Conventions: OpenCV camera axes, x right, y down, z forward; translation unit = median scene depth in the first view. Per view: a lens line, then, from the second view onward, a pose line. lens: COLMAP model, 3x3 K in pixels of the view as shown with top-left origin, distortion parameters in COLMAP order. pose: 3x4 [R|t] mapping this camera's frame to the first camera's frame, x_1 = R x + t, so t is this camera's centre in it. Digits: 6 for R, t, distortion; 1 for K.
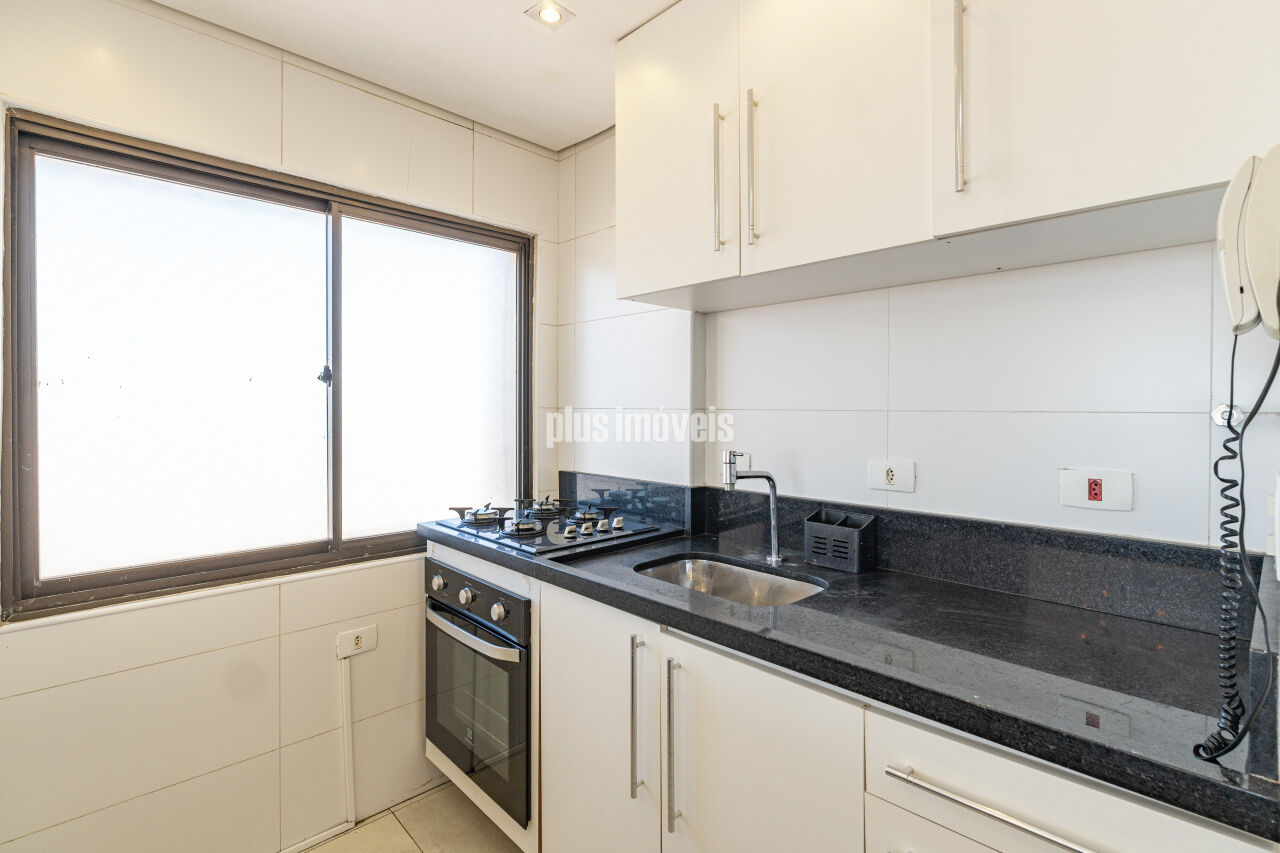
lens RADIAL K [[591.9, 0, 647.5], [0, 591.9, 412.8], [0, 0, 1]] dist [-0.004968, 0.000405]
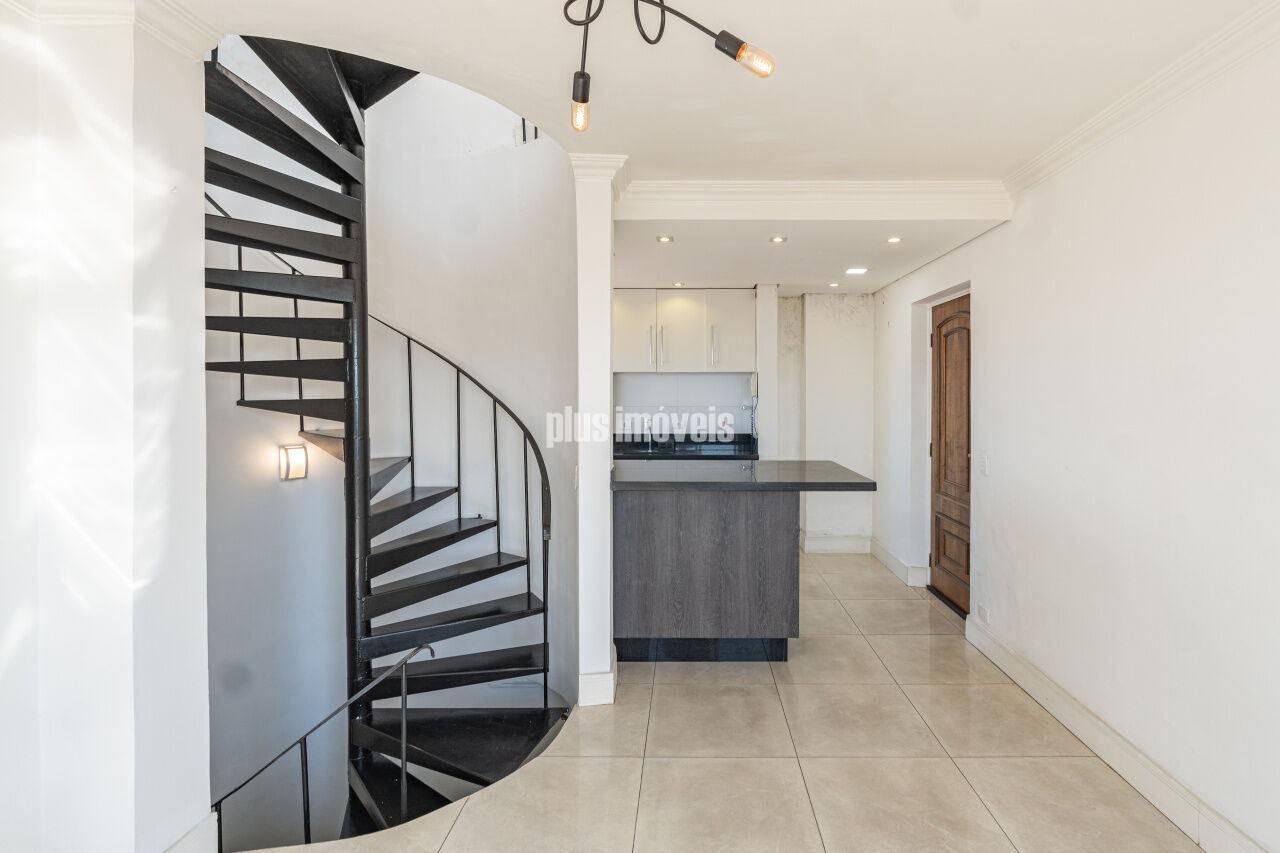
lens RADIAL K [[612.3, 0, 678.7], [0, 612.3, 394.3], [0, 0, 1]] dist [-0.009308, 0.000037]
pose [[0.695216, -0.003198, 0.718793, -1.868331], [0.006410, 0.999978, -0.001750, -0.058769], [-0.718772, 0.005824, 0.695222, -1.324618]]
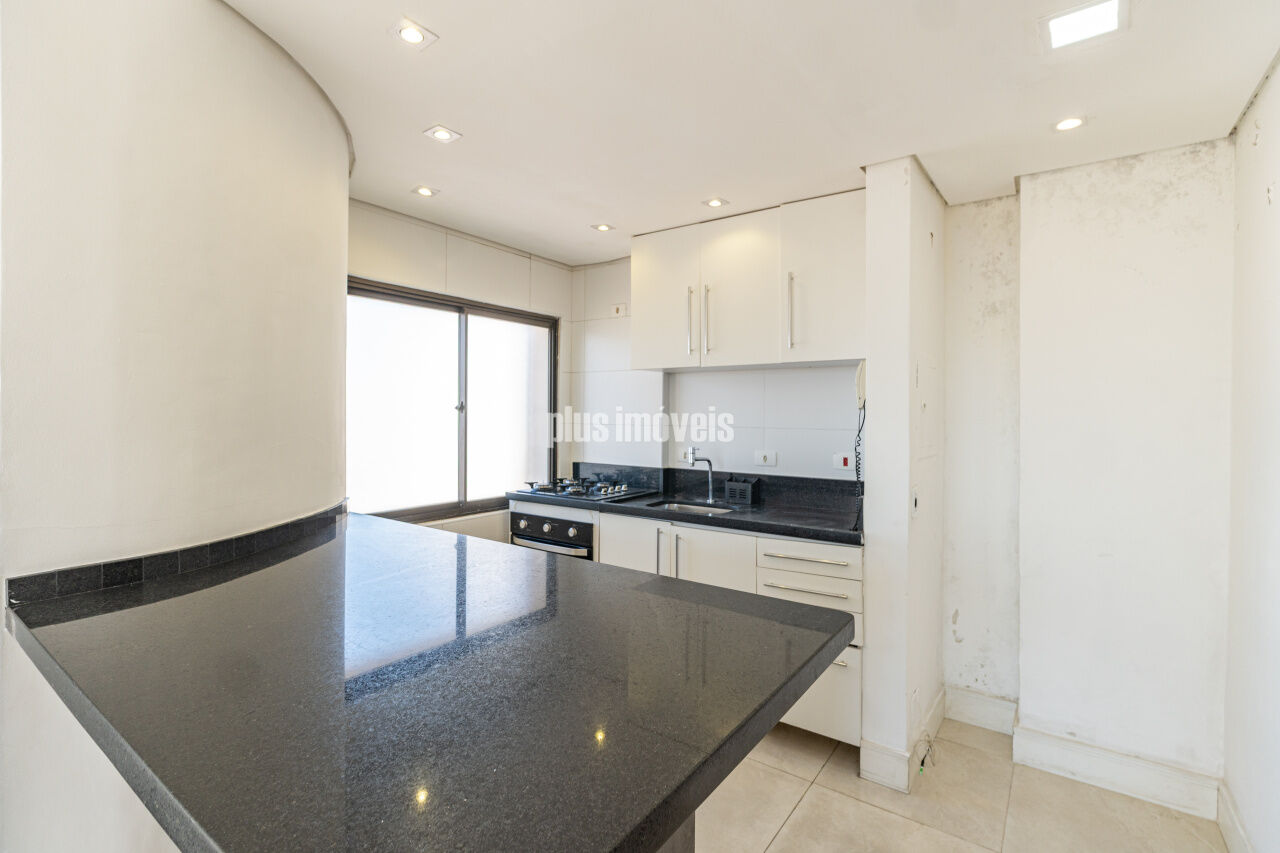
lens RADIAL K [[588.0, 0, 637.4], [0, 588.0, 416.7], [0, 0, 1]] dist [-0.007888, 0.000180]
pose [[0.984656, 0.003070, 0.174480, -0.328054], [-0.002836, 0.999995, -0.001590, -0.031545], [-0.174484, 0.001071, 0.984659, -0.797343]]
